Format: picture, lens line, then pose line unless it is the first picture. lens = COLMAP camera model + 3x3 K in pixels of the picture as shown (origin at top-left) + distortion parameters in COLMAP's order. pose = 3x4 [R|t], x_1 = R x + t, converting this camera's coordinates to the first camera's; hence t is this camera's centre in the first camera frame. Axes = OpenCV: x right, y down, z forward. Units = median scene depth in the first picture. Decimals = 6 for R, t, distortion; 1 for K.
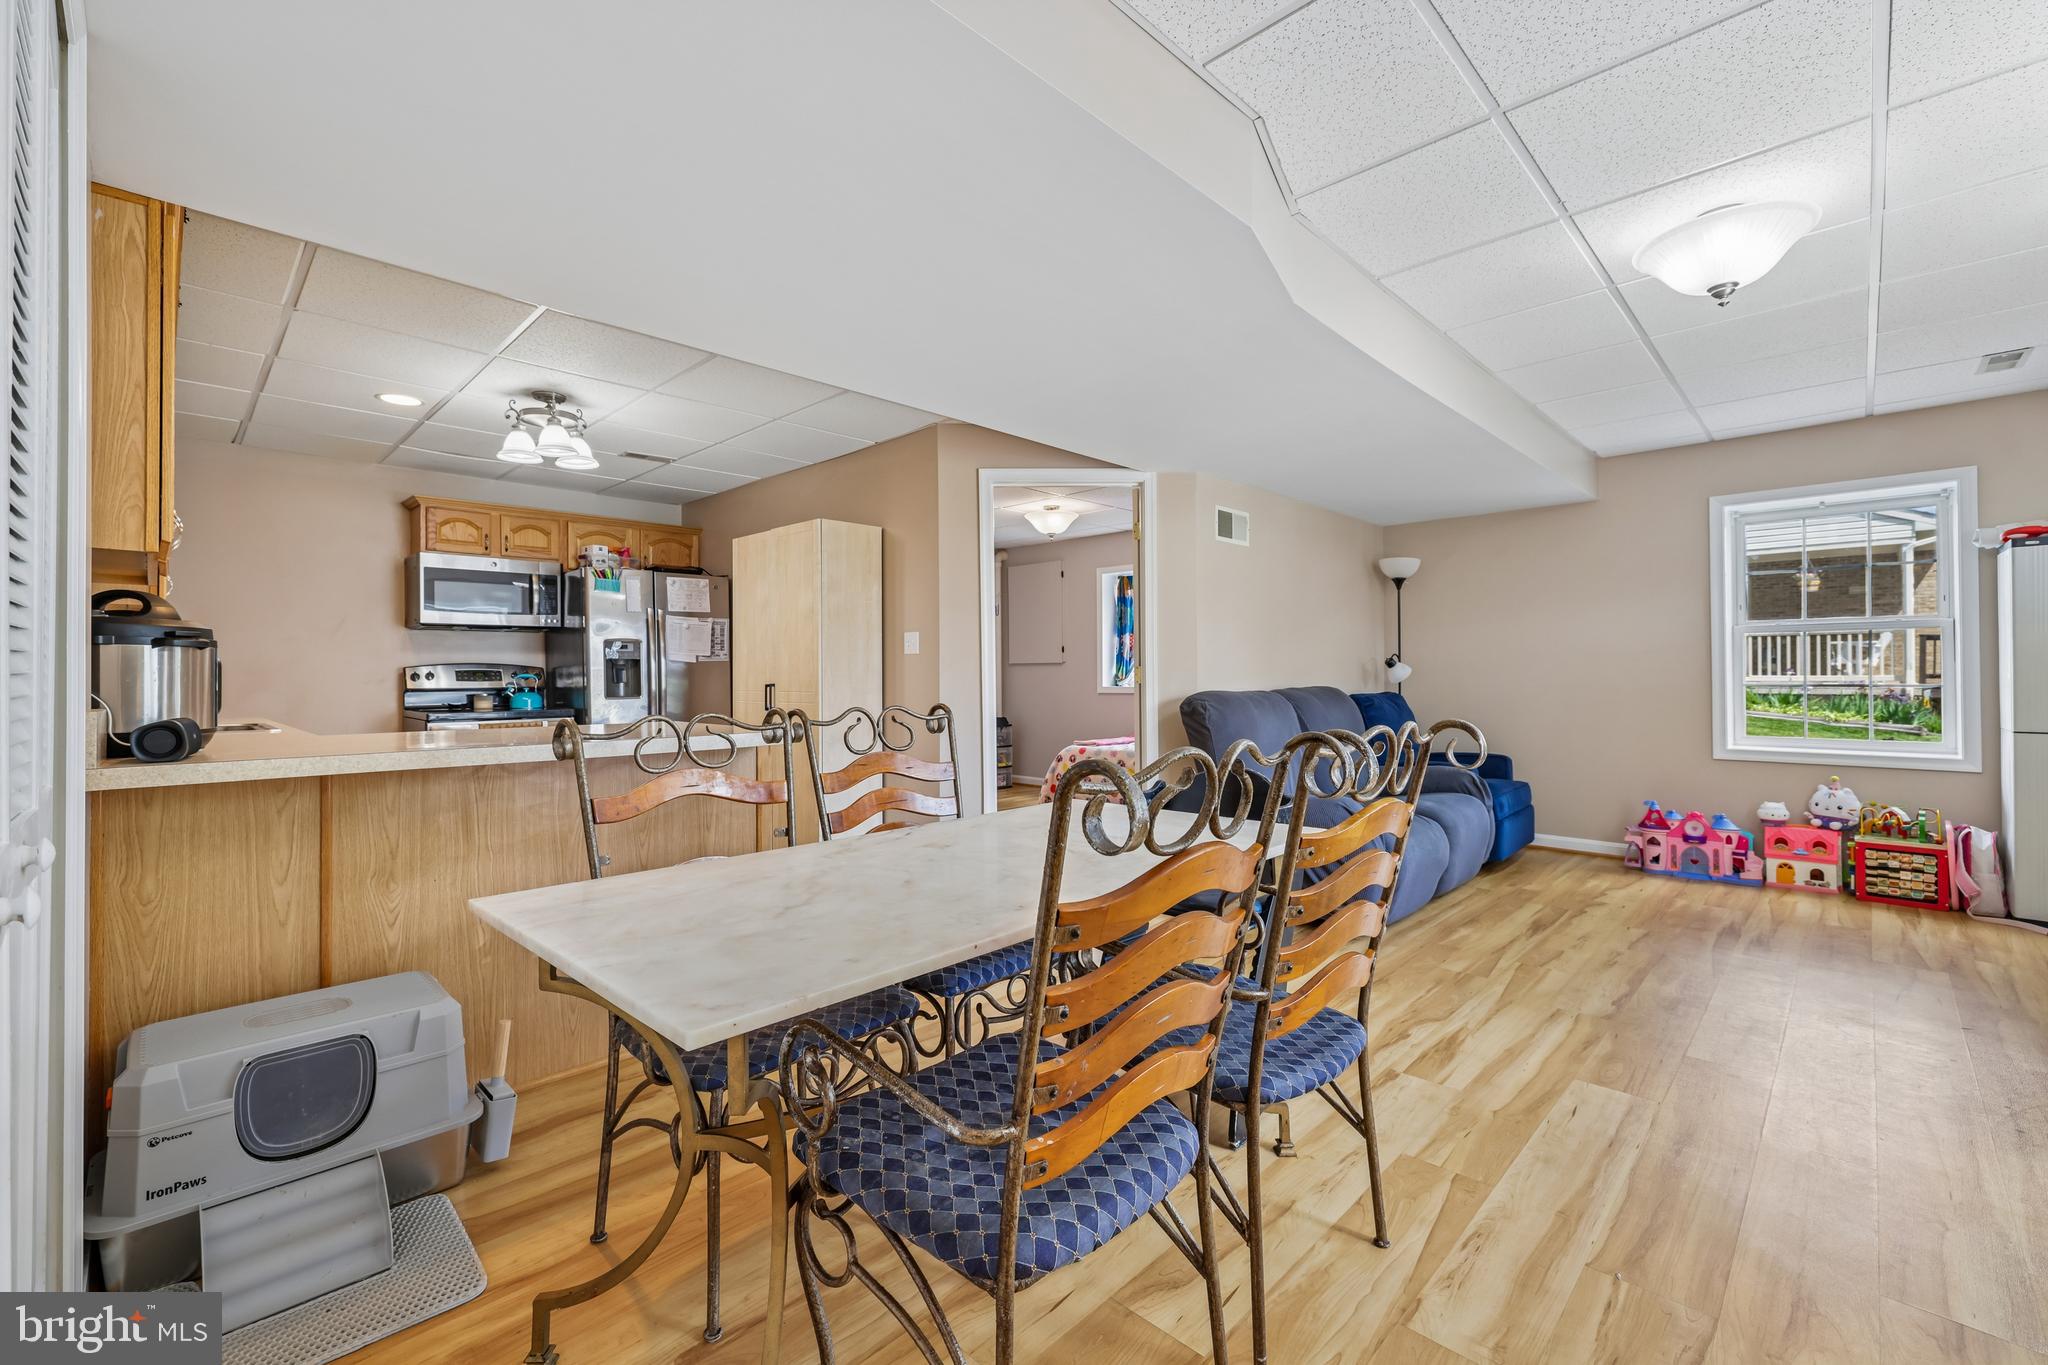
lens RADIAL K [[854.2, 0, 1022.0], [0, 854.2, 671.2], [0, 0, 1]] dist [-0.000479, -0.000150]
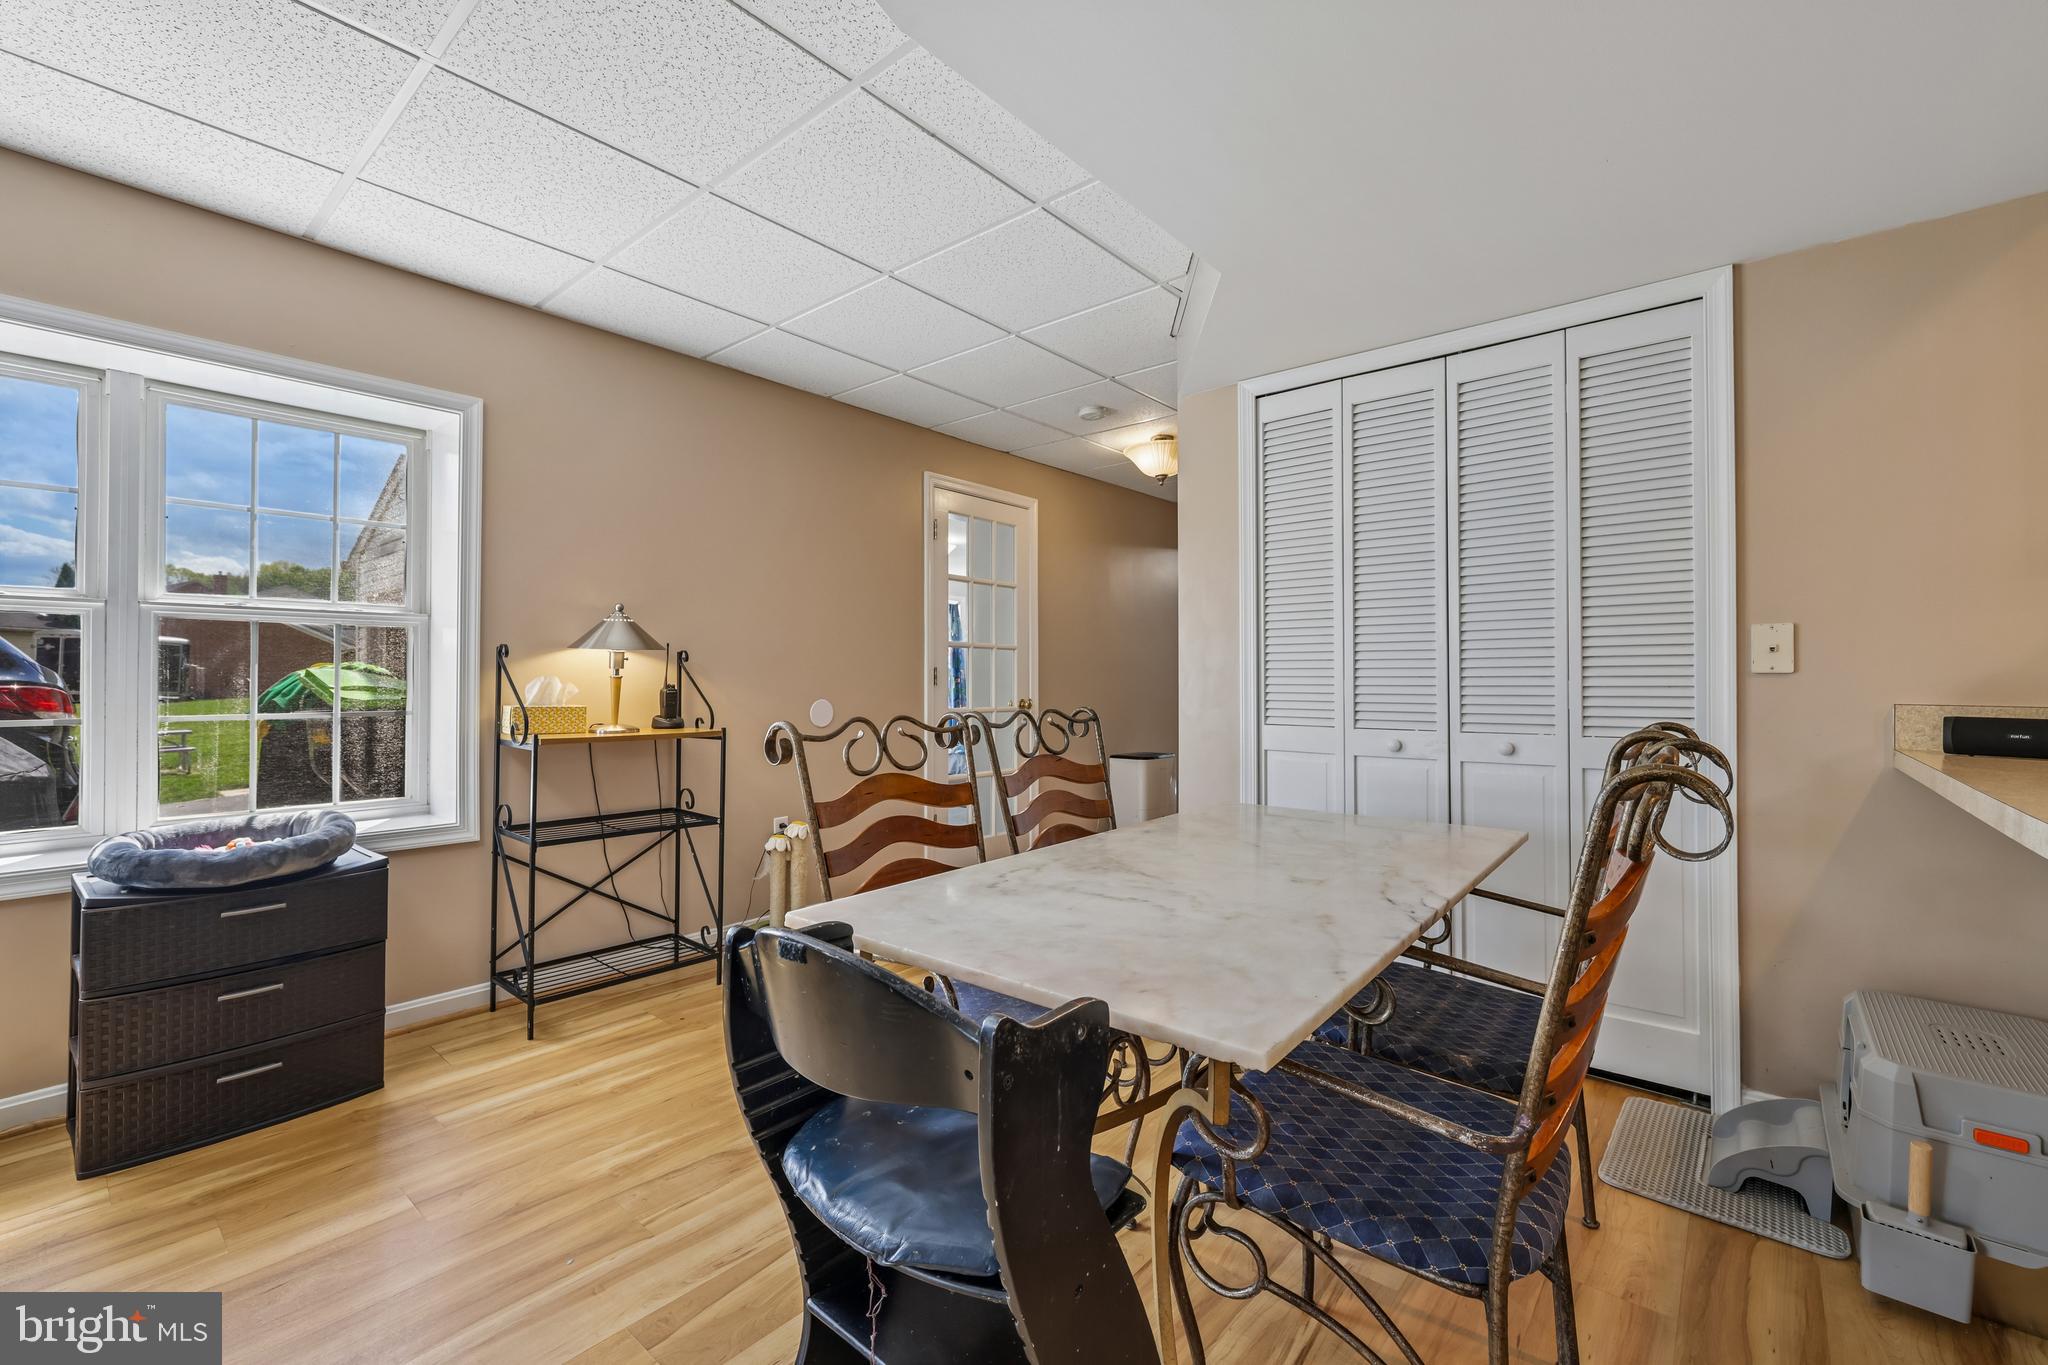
lens RADIAL K [[854.2, 0, 1014.9], [0, 854.2, 669.3], [0, 0, 1]] dist [-0.000479, -0.000150]
pose [[-0.997182, 0.003919, -0.074918, 0.086845], [0.005211, 0.999841, -0.017061, 0.002488], [0.074839, -0.017403, -0.997044, 0.640315]]
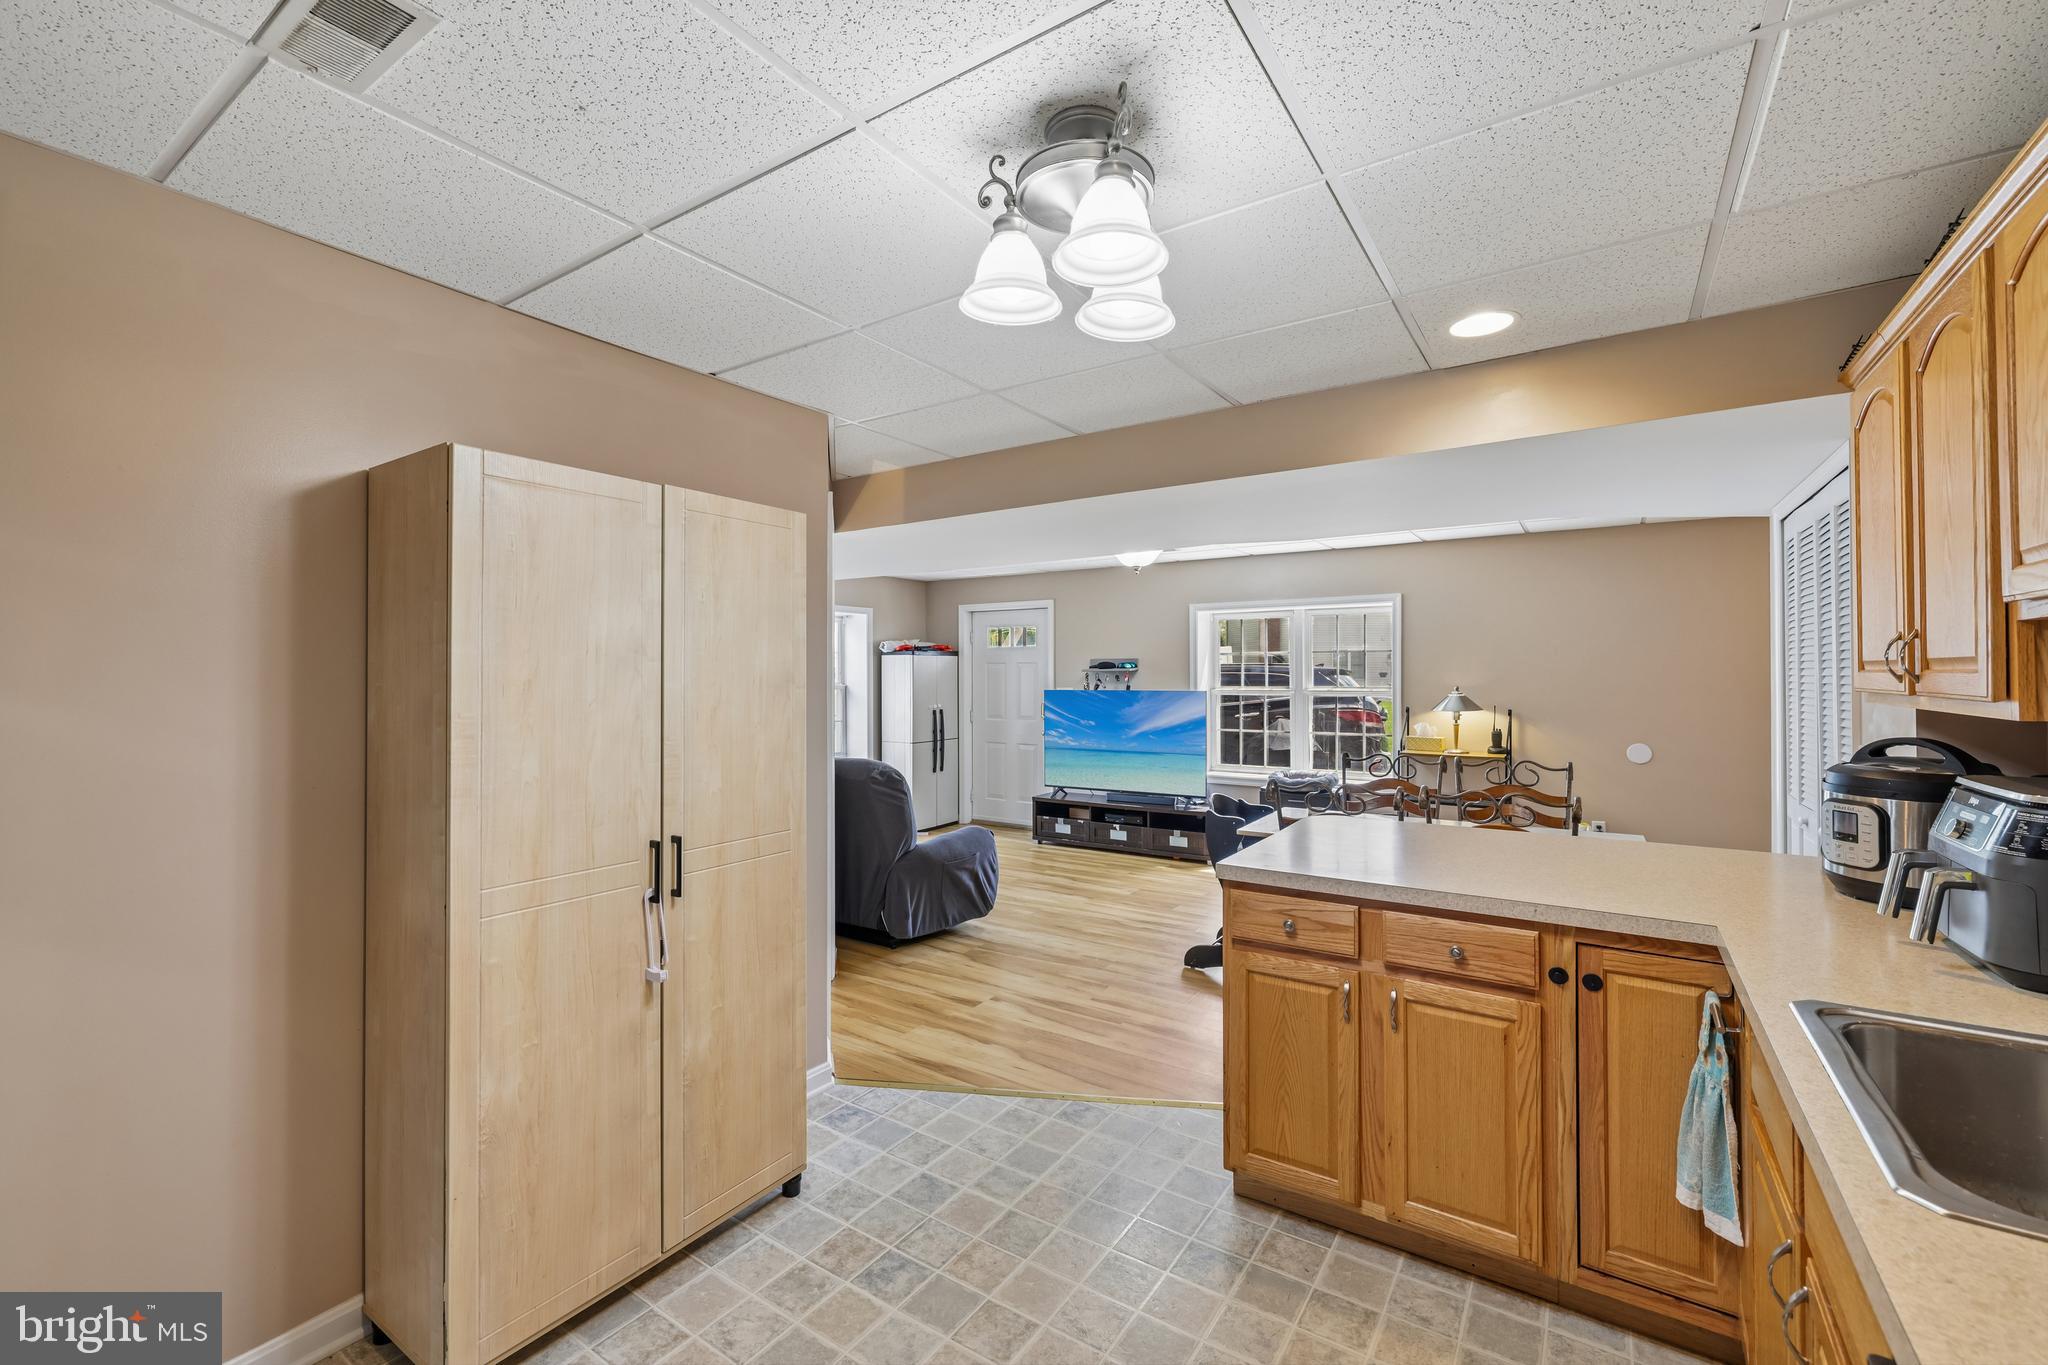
lens RADIAL K [[854.2, 0, 1020.4], [0, 854.2, 675.2], [0, 0, 1]] dist [-0.000479, -0.000150]
pose [[-0.192350, 0.008997, 0.981285, -0.680532], [-0.000790, 0.999956, -0.009323, -0.058099], [-0.981326, -0.002569, -0.192335, 0.815780]]
